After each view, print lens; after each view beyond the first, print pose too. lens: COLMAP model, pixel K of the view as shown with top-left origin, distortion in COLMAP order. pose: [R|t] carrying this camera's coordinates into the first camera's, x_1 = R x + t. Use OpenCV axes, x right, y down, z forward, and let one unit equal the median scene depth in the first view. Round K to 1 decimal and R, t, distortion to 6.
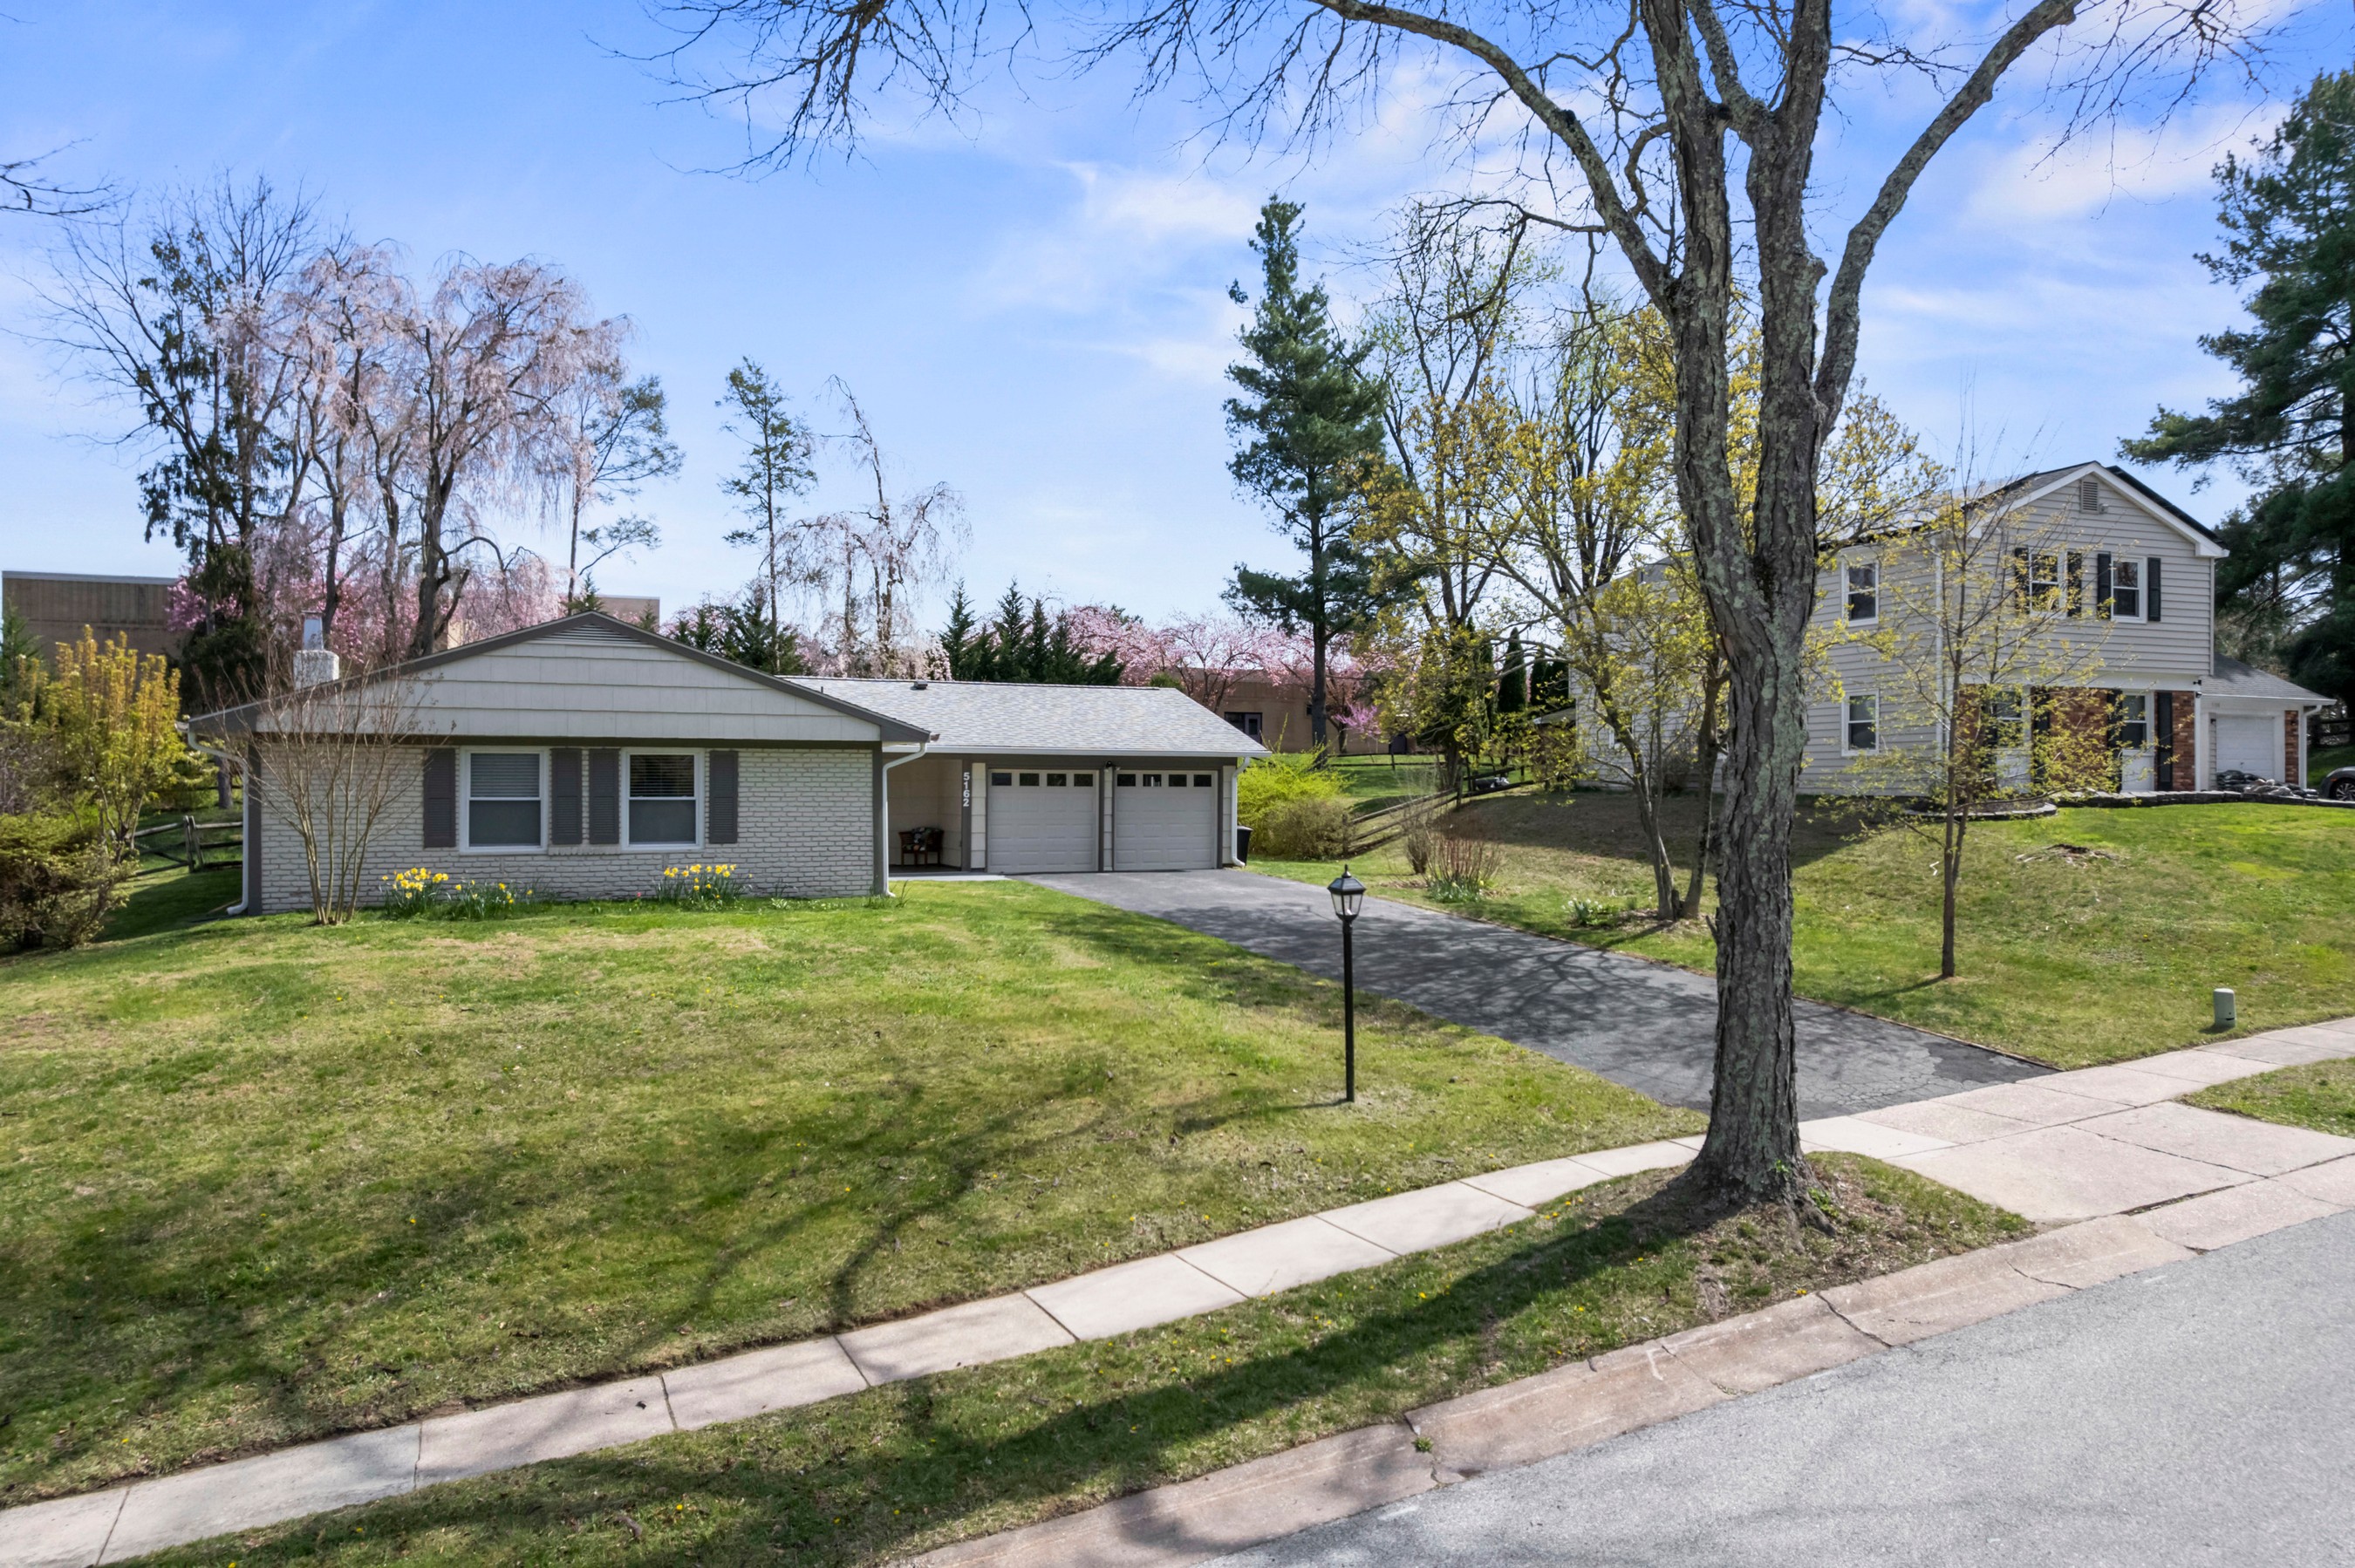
lens RADIAL K [[1509.0, 0, 1177.5], [0, 1509.0, 784.0], [0, 0, 1]] dist [-0.081271, 0.074064]
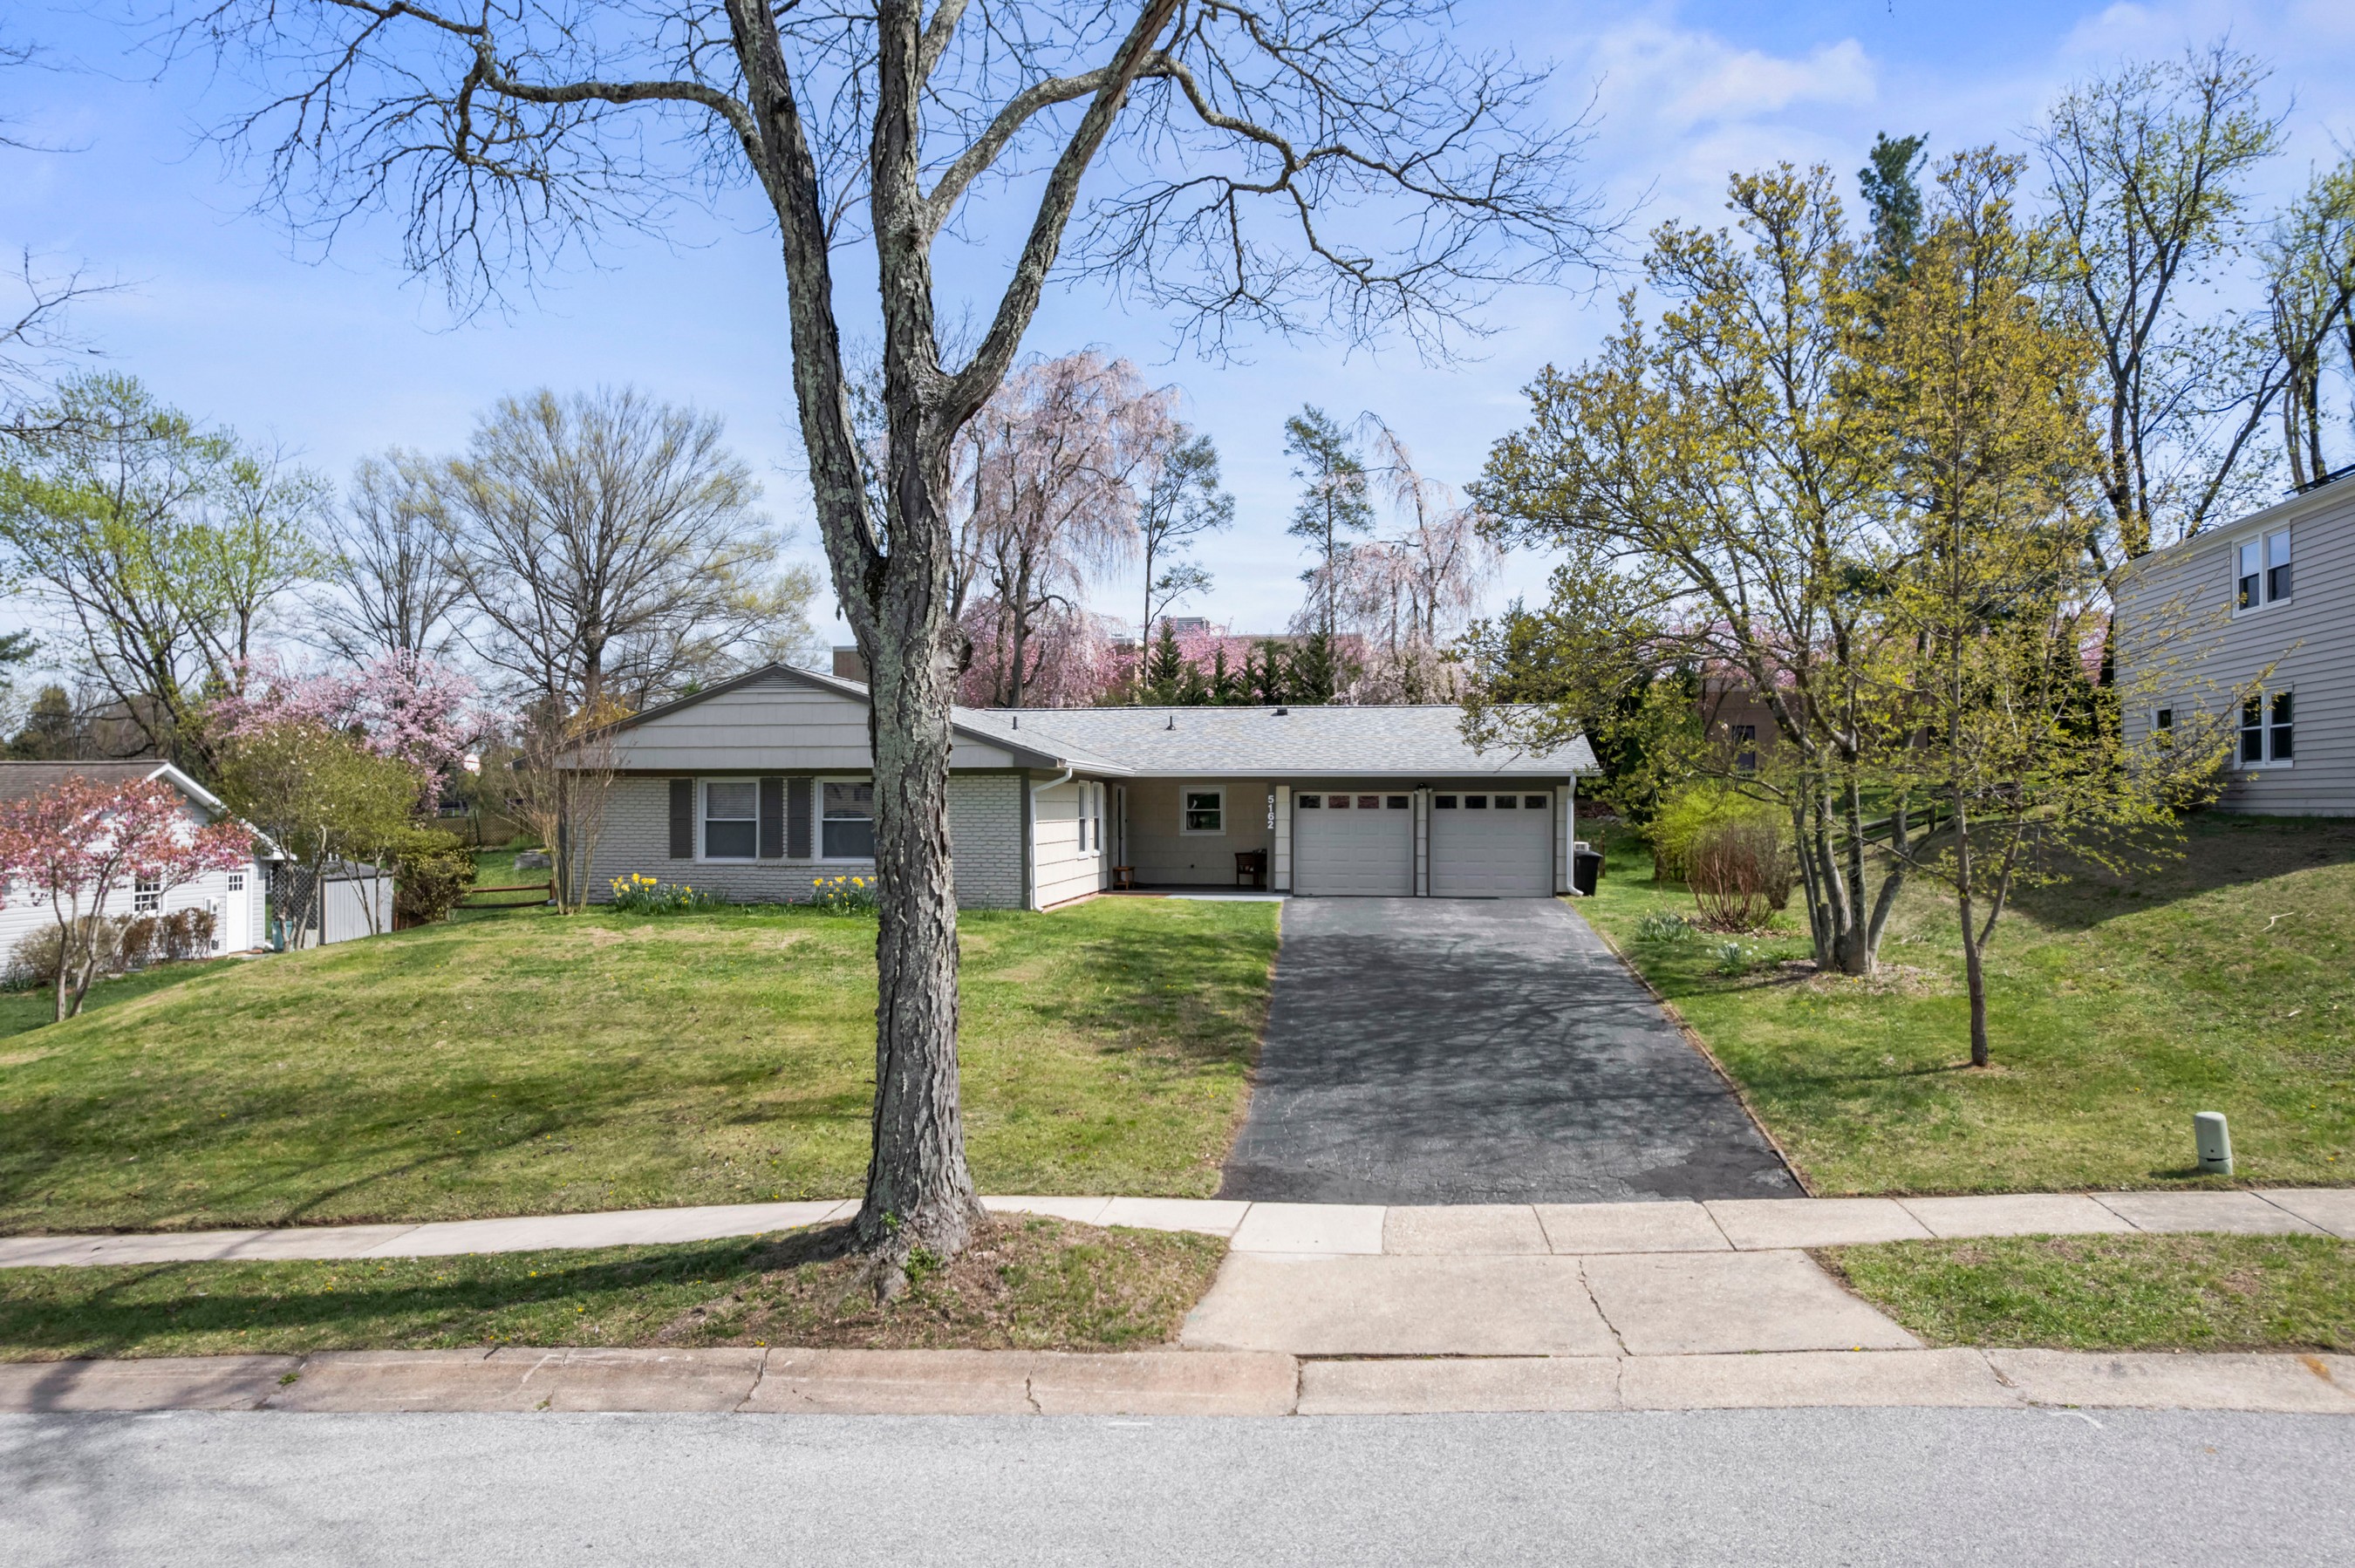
lens RADIAL K [[1499.7, 0, 1177.5], [0, 1499.7, 784.0], [0, 0, 1]] dist [-0.075909, 0.068876]
pose [[0.839148, -0.011914, -0.543773, 0.360227], [0.003021, 0.999847, -0.017245, 0.001926], [0.543895, 0.012829, 0.839055, 0.110369]]
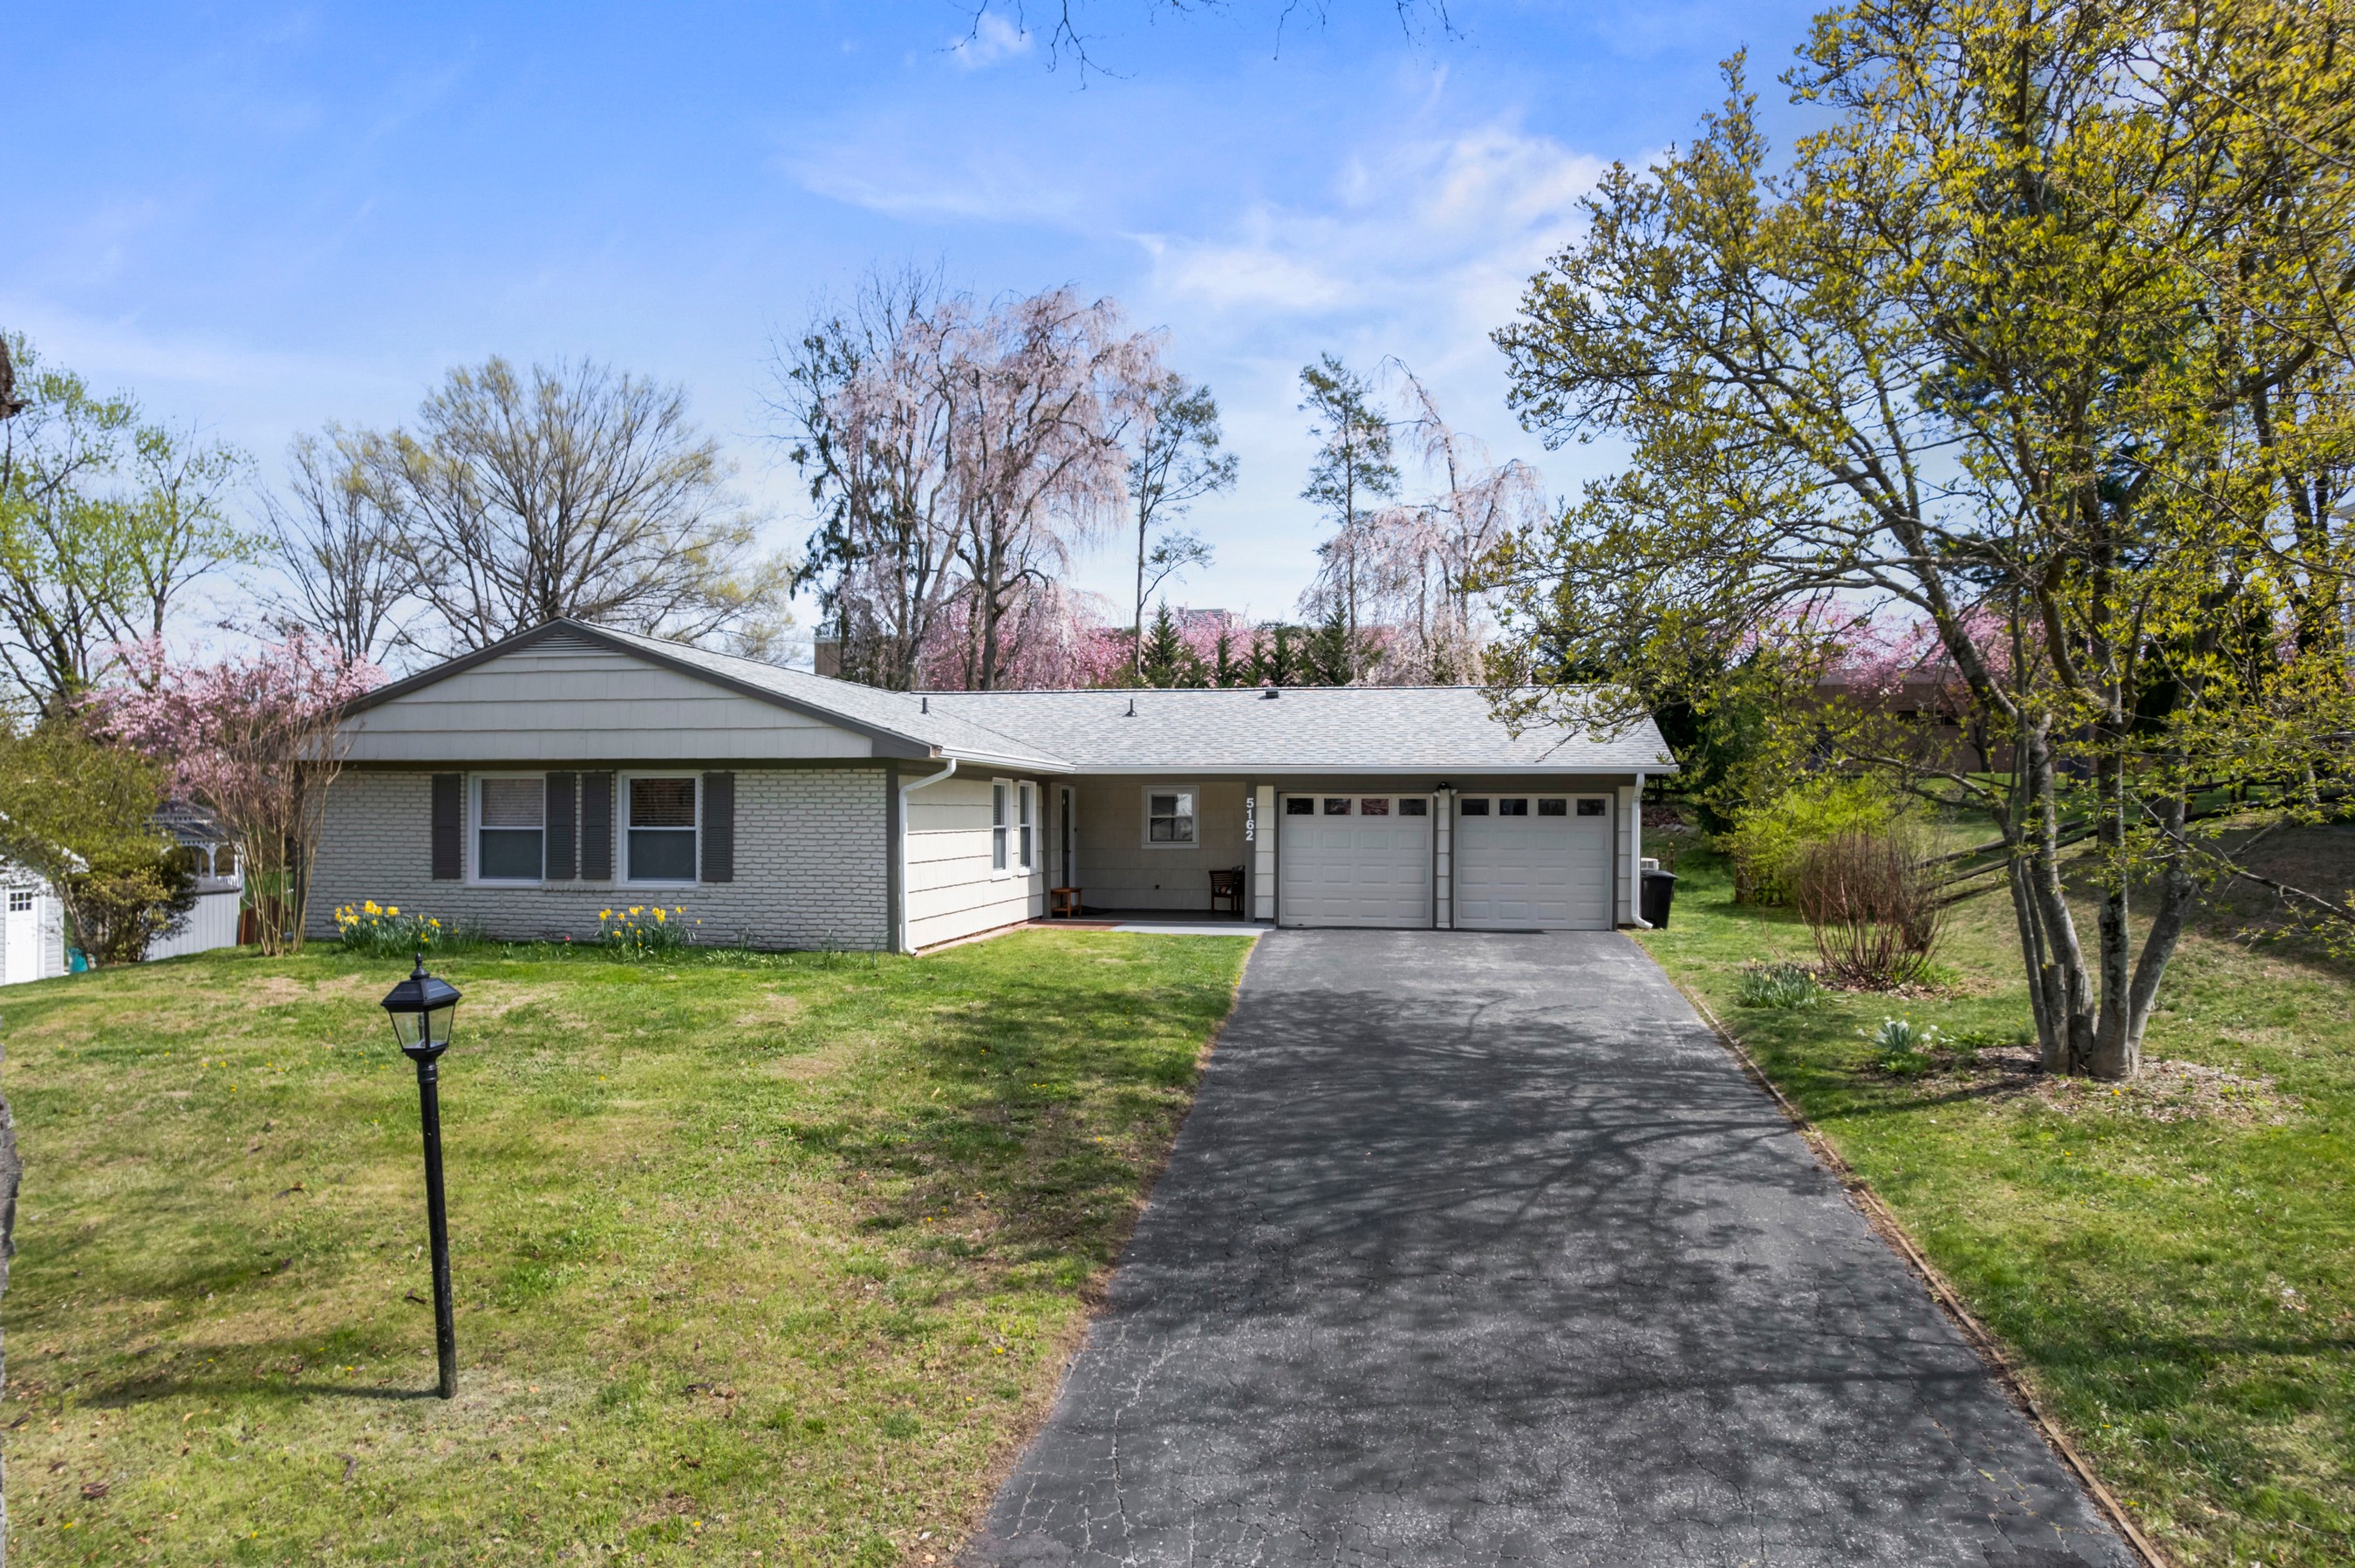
lens RADIAL K [[1518.6, 0, 1180.9], [0, 1518.6, 792.6], [0, 0, 1]] dist [-0.081914, 0.072408]
pose [[0.825875, -0.009528, -0.563773, 0.283085], [0.001048, 0.999881, -0.015364, 0.001756], [0.563852, 0.012098, 0.825787, 0.314098]]
